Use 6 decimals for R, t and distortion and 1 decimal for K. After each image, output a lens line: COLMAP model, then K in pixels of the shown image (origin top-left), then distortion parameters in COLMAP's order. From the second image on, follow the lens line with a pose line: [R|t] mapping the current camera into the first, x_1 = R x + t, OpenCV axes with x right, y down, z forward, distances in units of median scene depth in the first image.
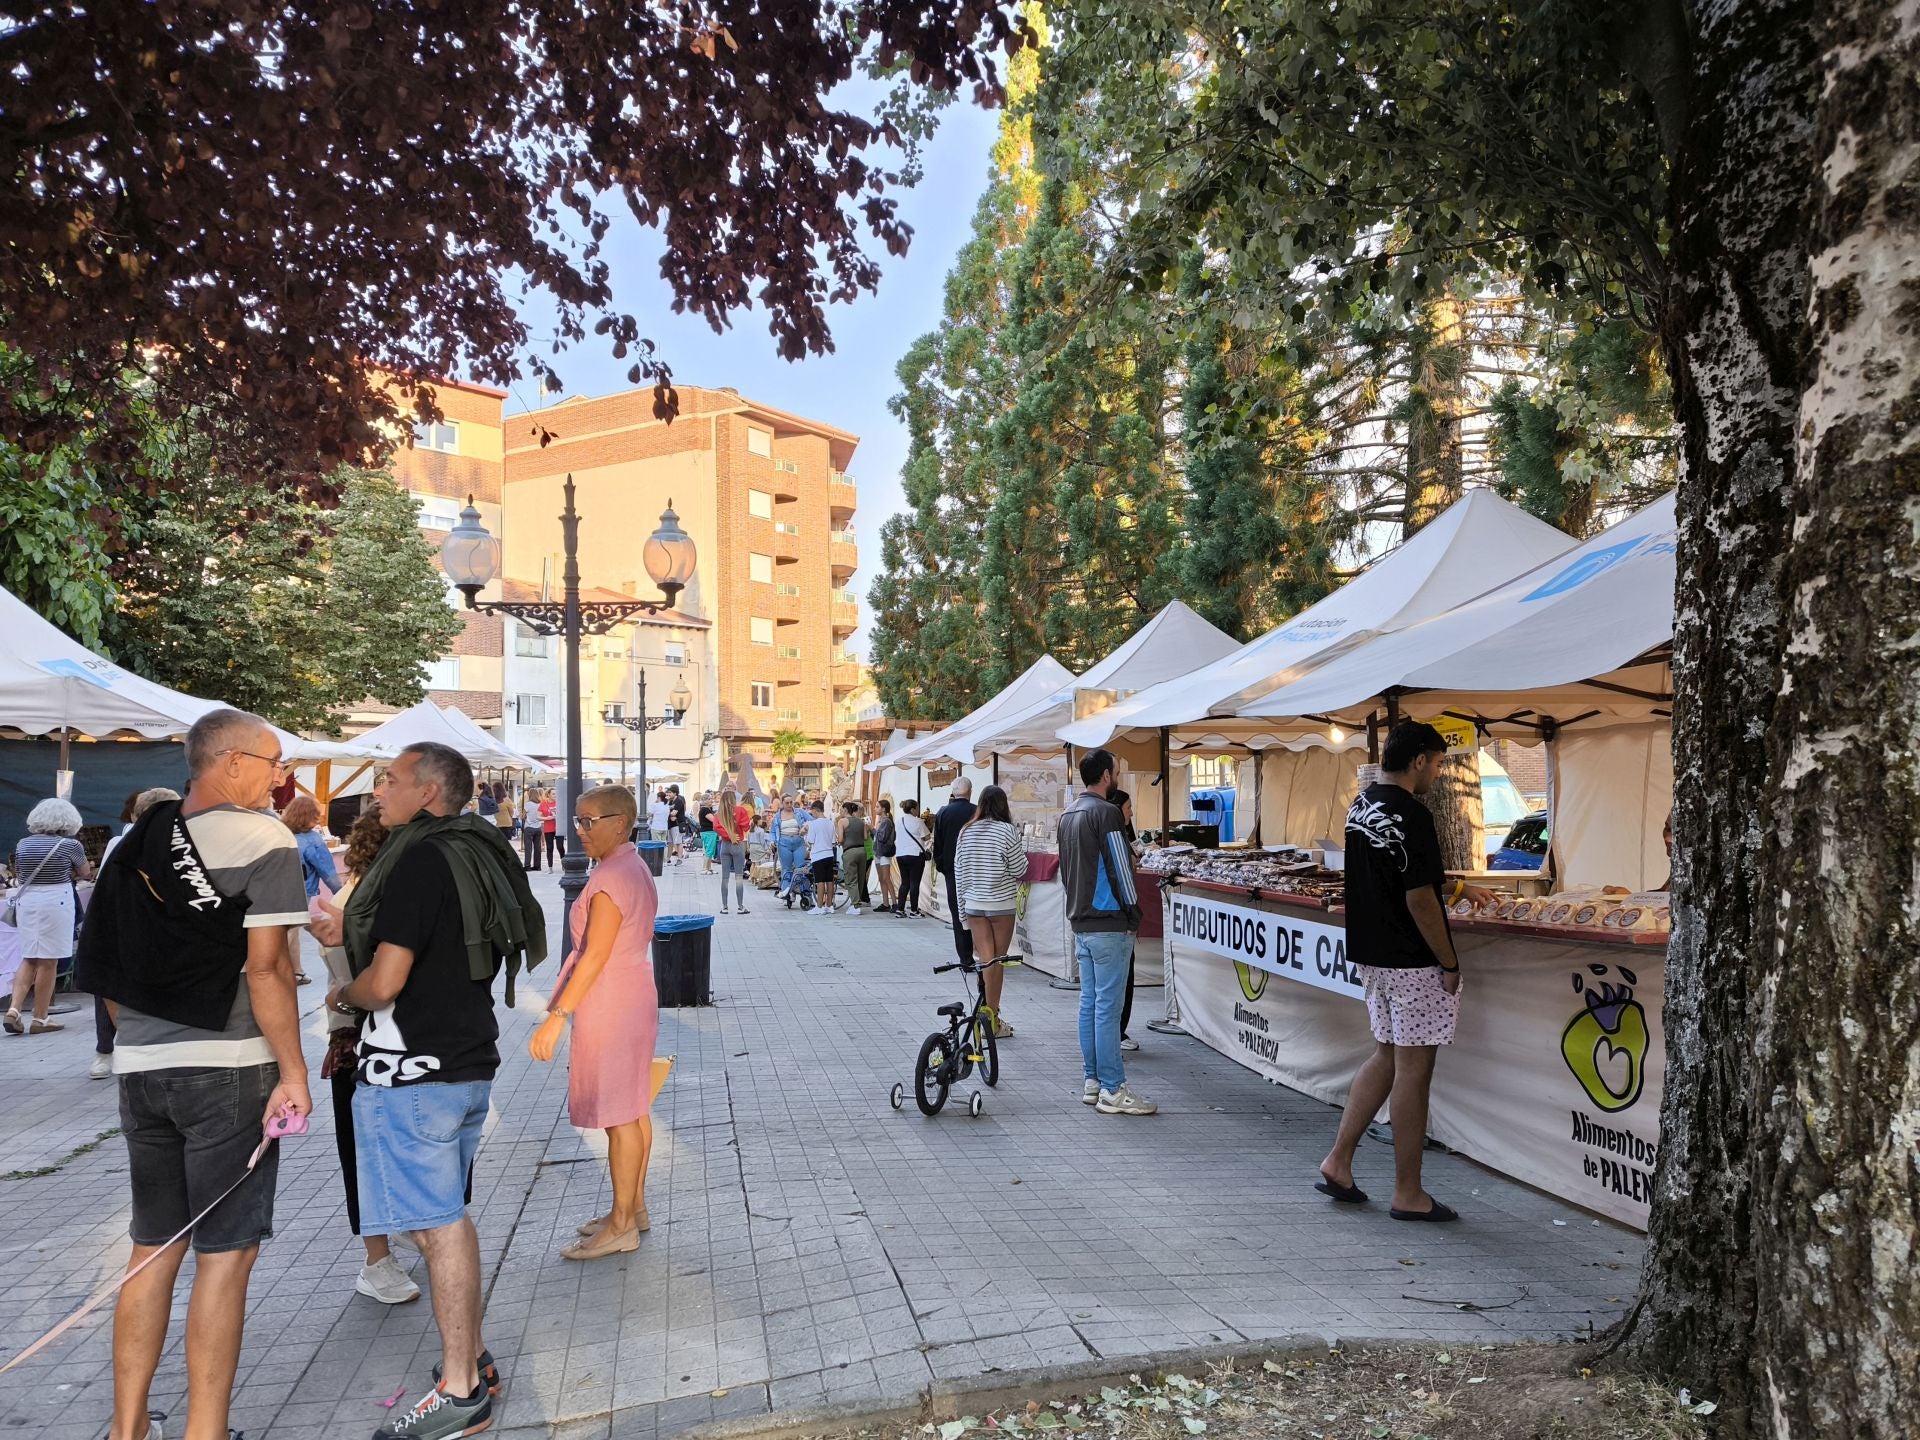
lens RADIAL K [[1296.1, 0, 965.3], [0, 1296.1, 733.4], [0, 0, 1]] dist [0.064532, -0.069912]
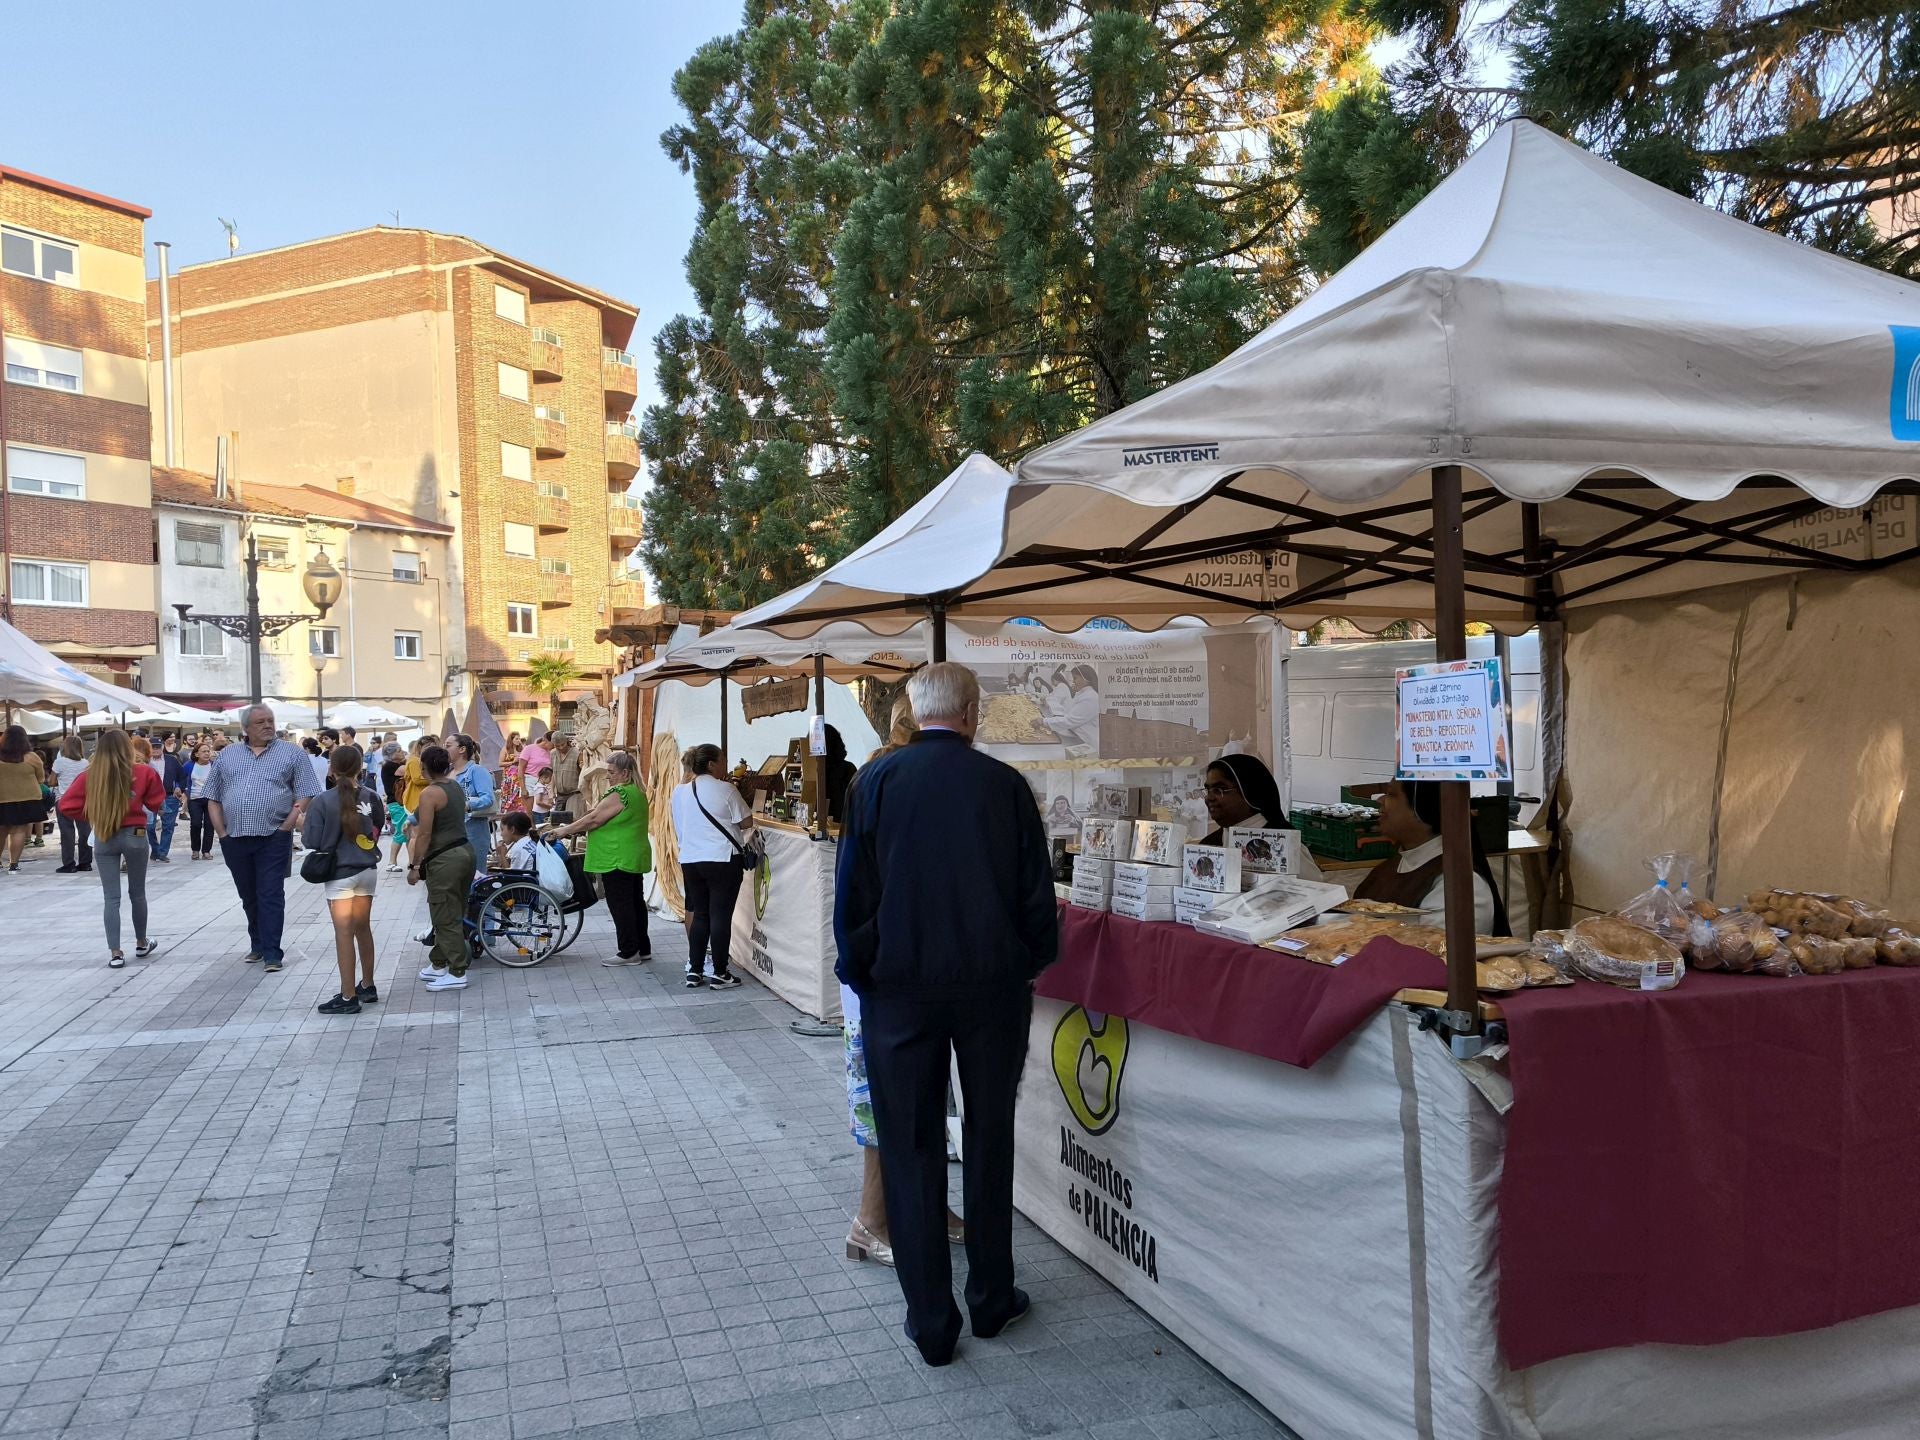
lens RADIAL K [[1296.1, 0, 965.3], [0, 1296.1, 733.4], [0, 0, 1]] dist [0.064532, -0.069912]
pose [[0.988519, -0.014822, 0.150366, -0.012219], [0.008139, 0.998956, 0.044961, 0.016022], [-0.150875, -0.043221, 0.987607, 0.311347]]
